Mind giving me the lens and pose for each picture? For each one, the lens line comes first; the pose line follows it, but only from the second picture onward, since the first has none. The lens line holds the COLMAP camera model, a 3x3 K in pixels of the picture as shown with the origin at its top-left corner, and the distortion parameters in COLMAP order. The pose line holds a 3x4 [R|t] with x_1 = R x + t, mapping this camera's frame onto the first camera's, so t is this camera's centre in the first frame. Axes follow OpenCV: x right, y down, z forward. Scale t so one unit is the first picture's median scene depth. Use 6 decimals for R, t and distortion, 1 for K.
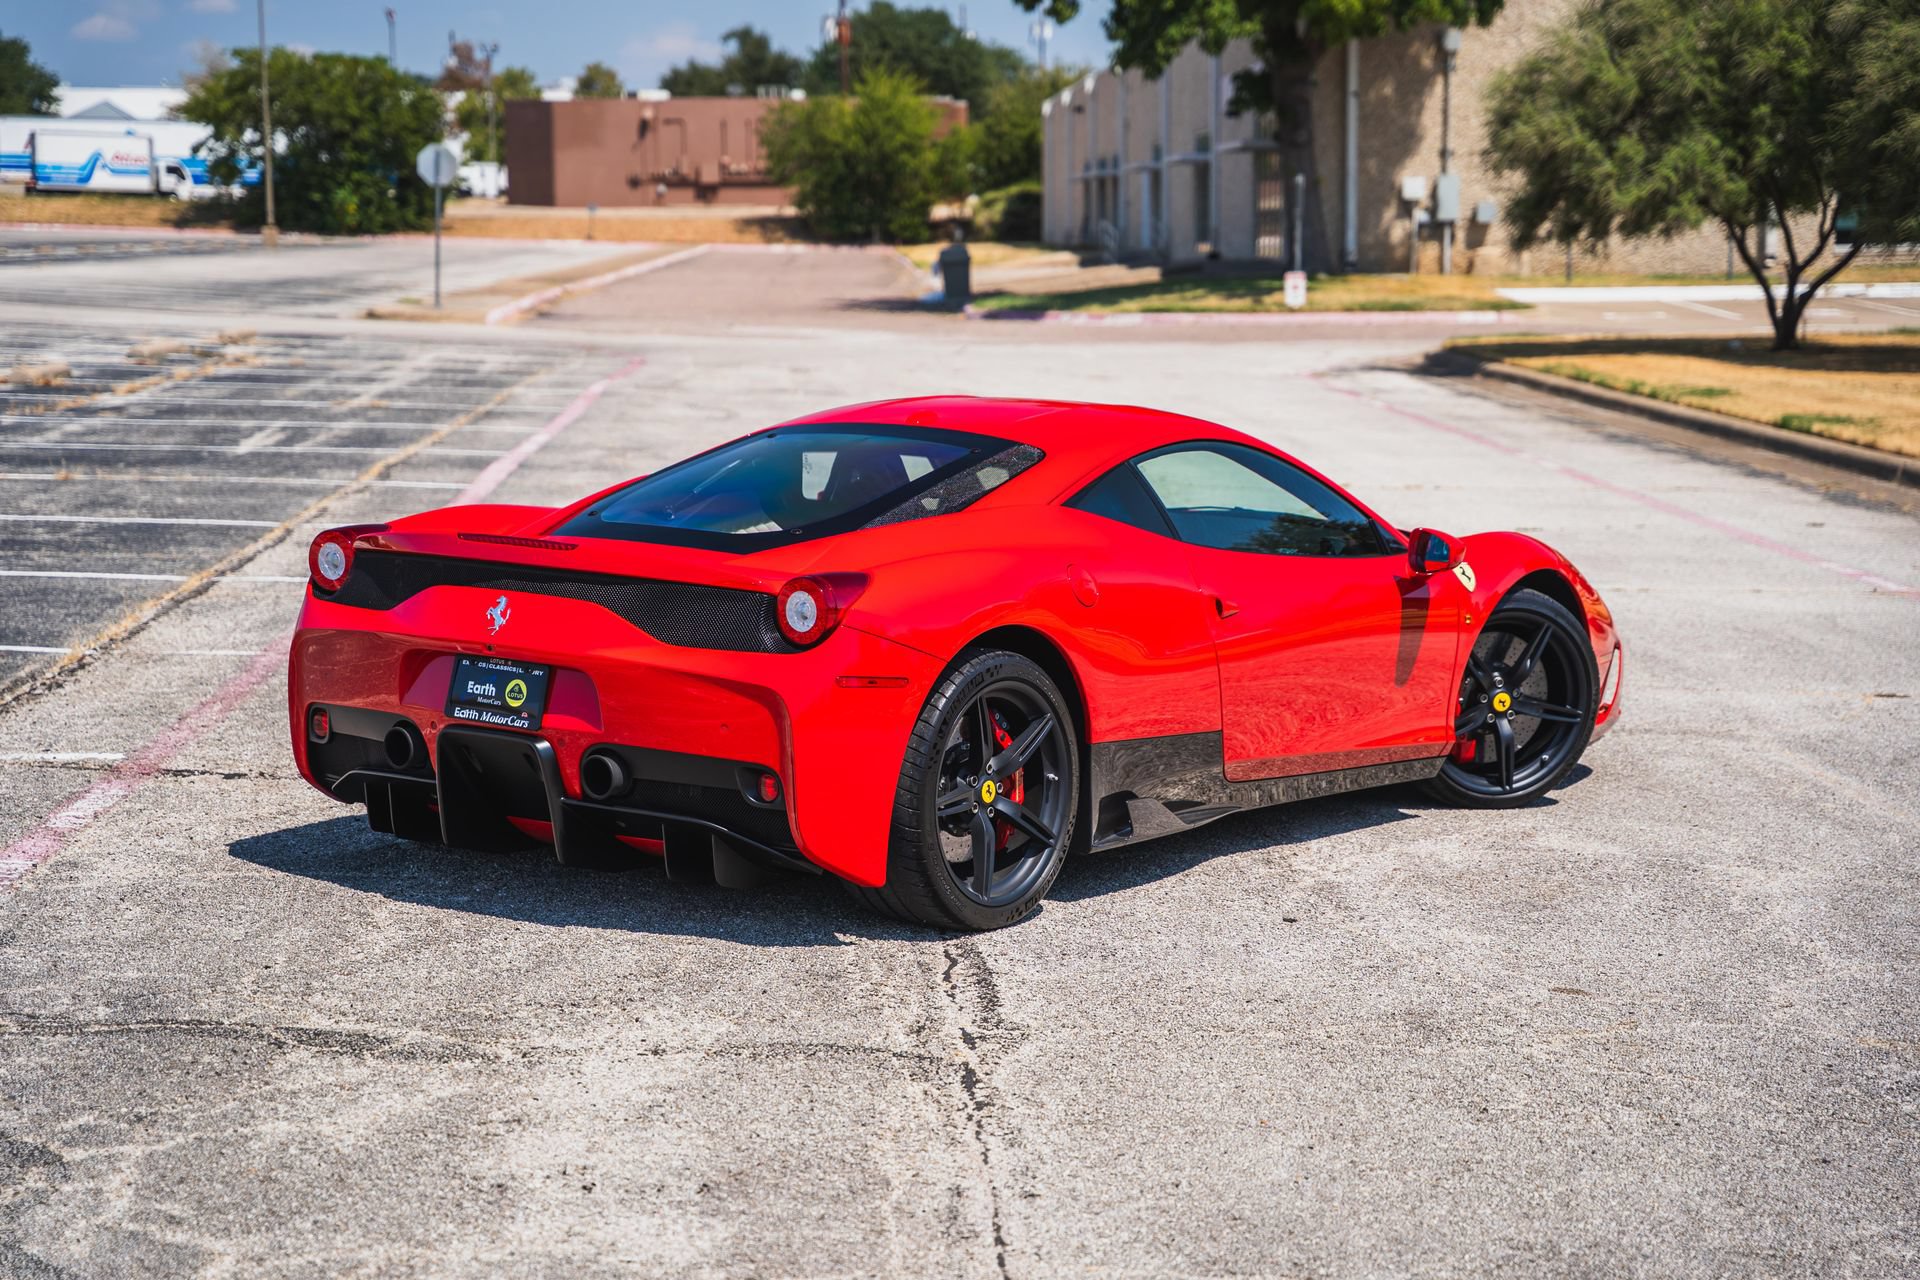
lens RADIAL K [[3508.3, 0, 944.9], [0, 3508.3, 641.0], [0, 0, 1]] dist [0.223415, 0.495136]
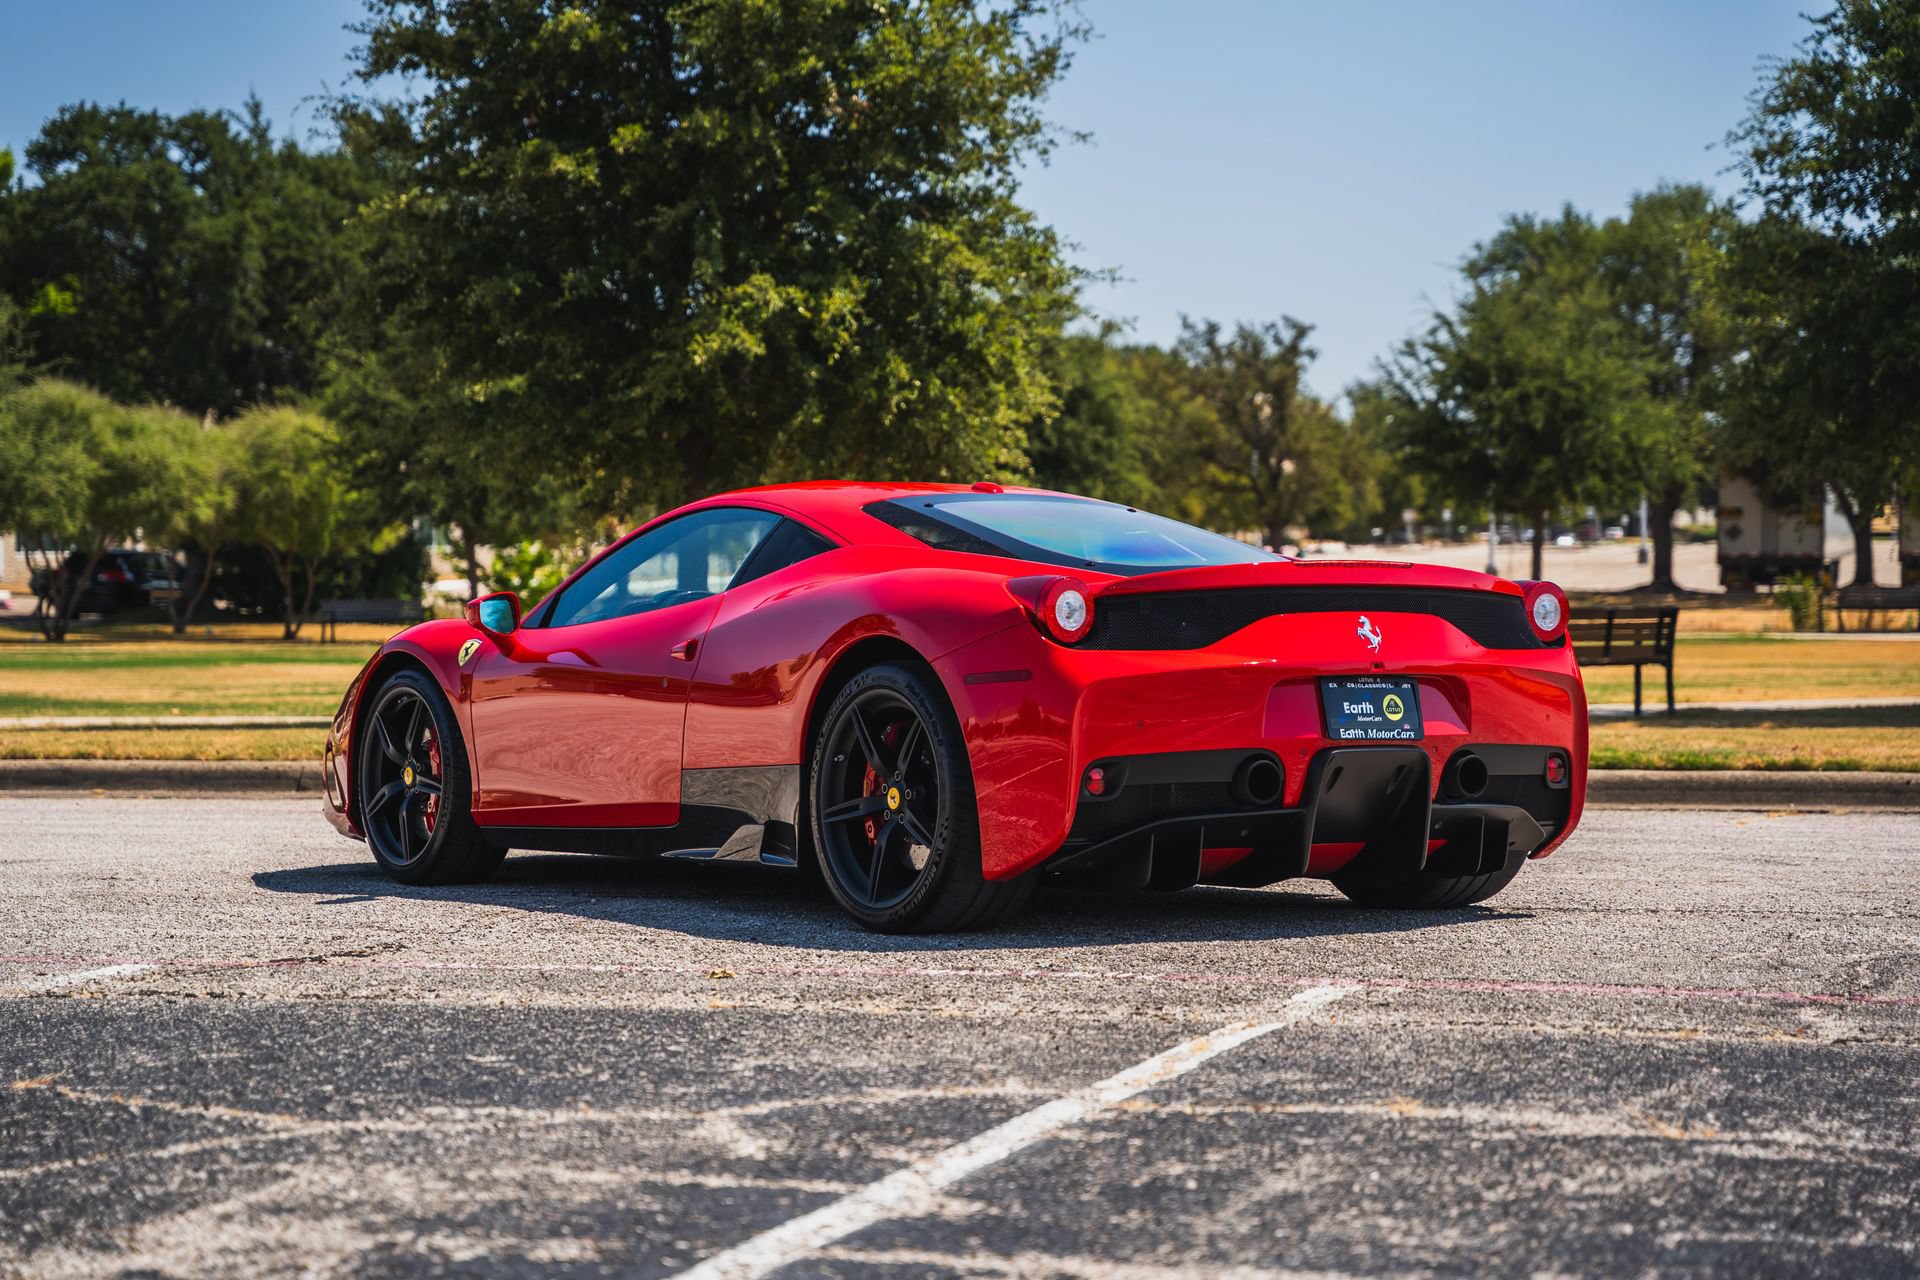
lens RADIAL K [[3656.4, 0, 953.2], [0, 3656.4, 645.0], [0, 0, 1]] dist [0.270800, 0.060732]
pose [[0.320874, -0.014518, 0.947010, -0.480993], [0.119856, 0.992466, -0.025396, 0.003457], [-0.939507, 0.121653, 0.320197, 0.314716]]
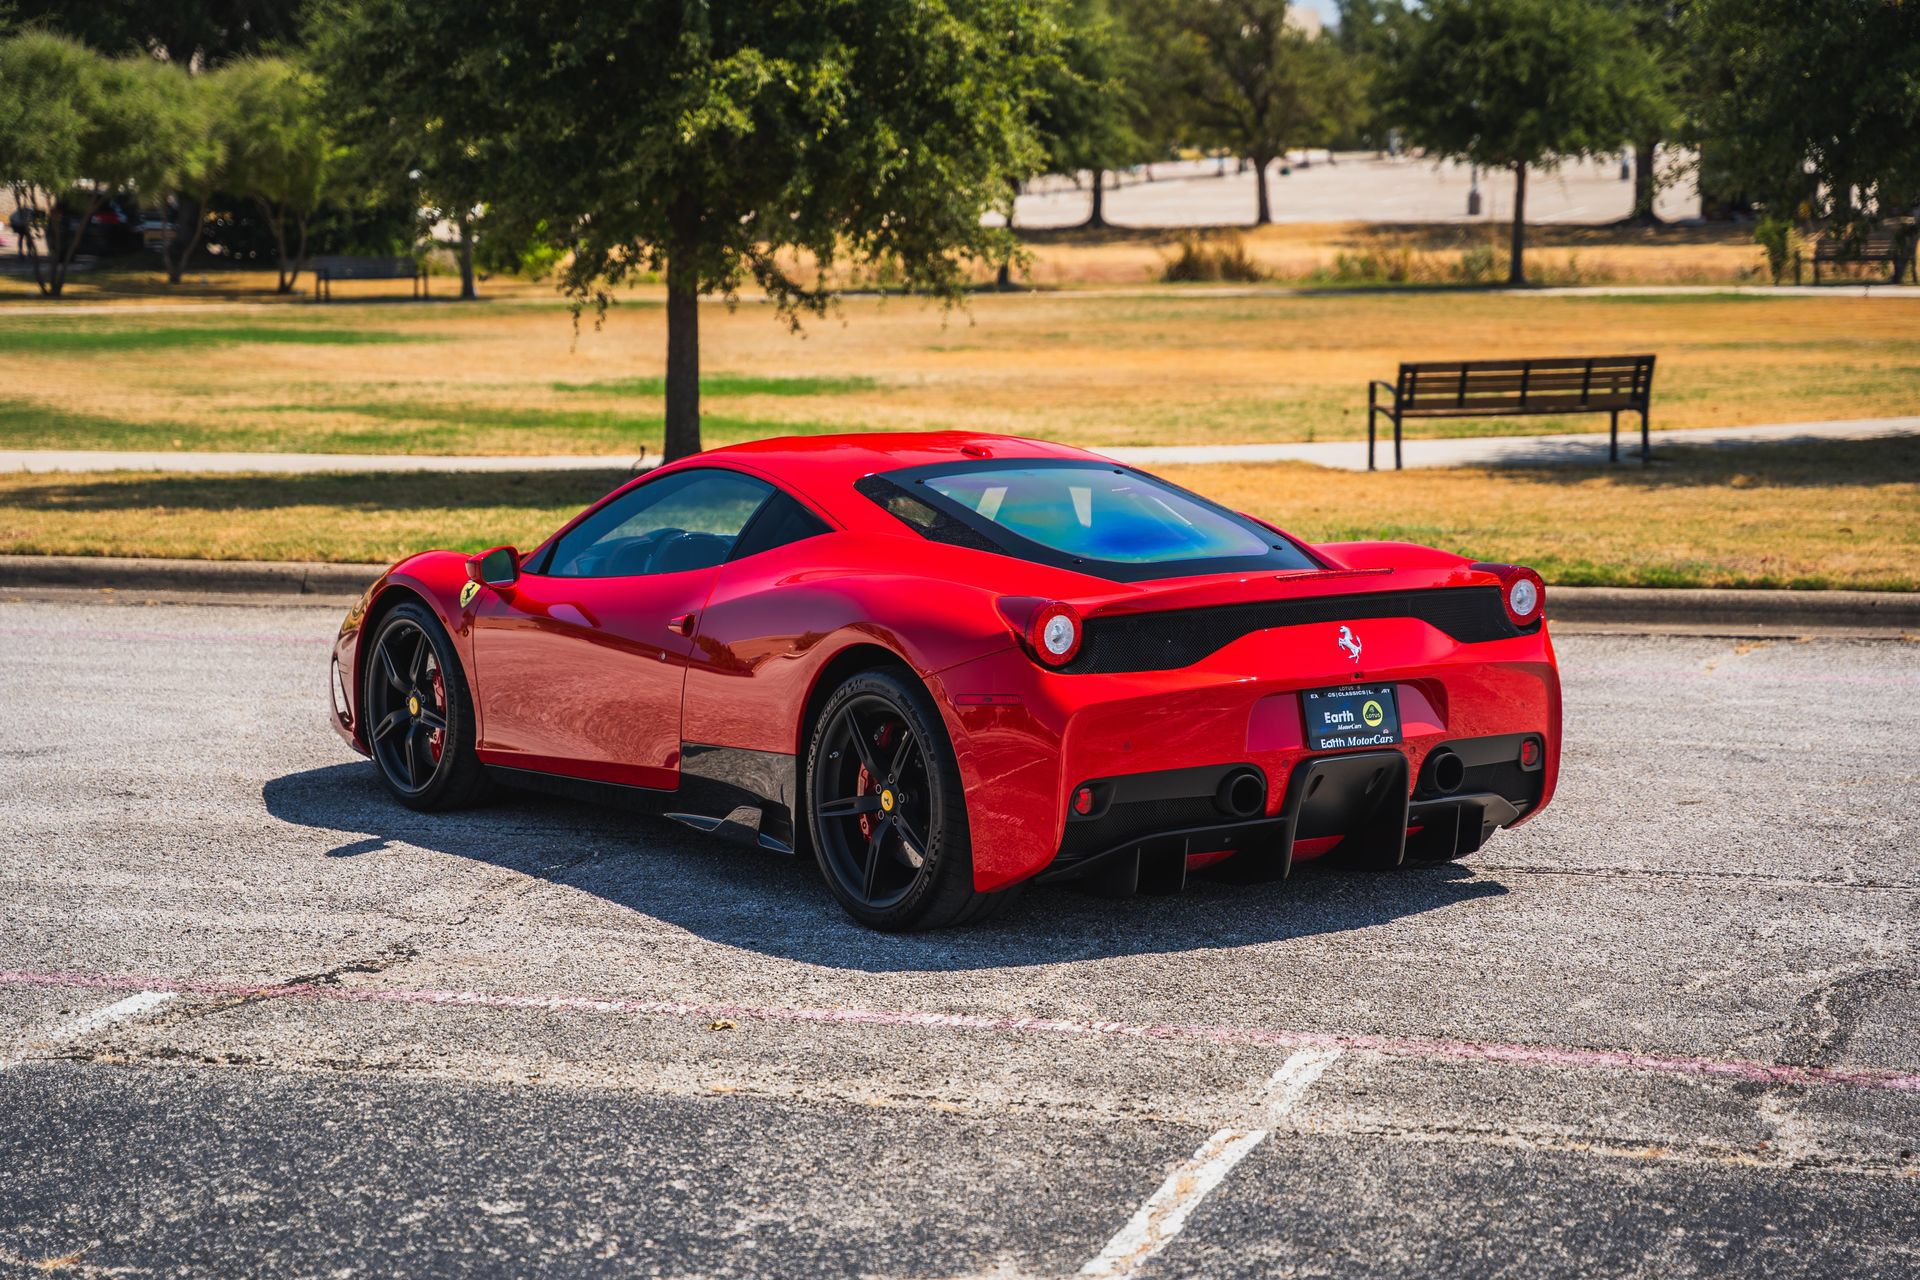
lens RADIAL K [[3586.2, 0, 960.0], [0, 3586.2, 640.0], [0, 0, 1]] dist [0.275956, 0.043827]
pose [[0.315806, -0.121731, 0.940983, -0.479910], [0.124068, 0.988519, 0.086242, -0.047258], [-0.940677, 0.089510, 0.327283, 0.308831]]
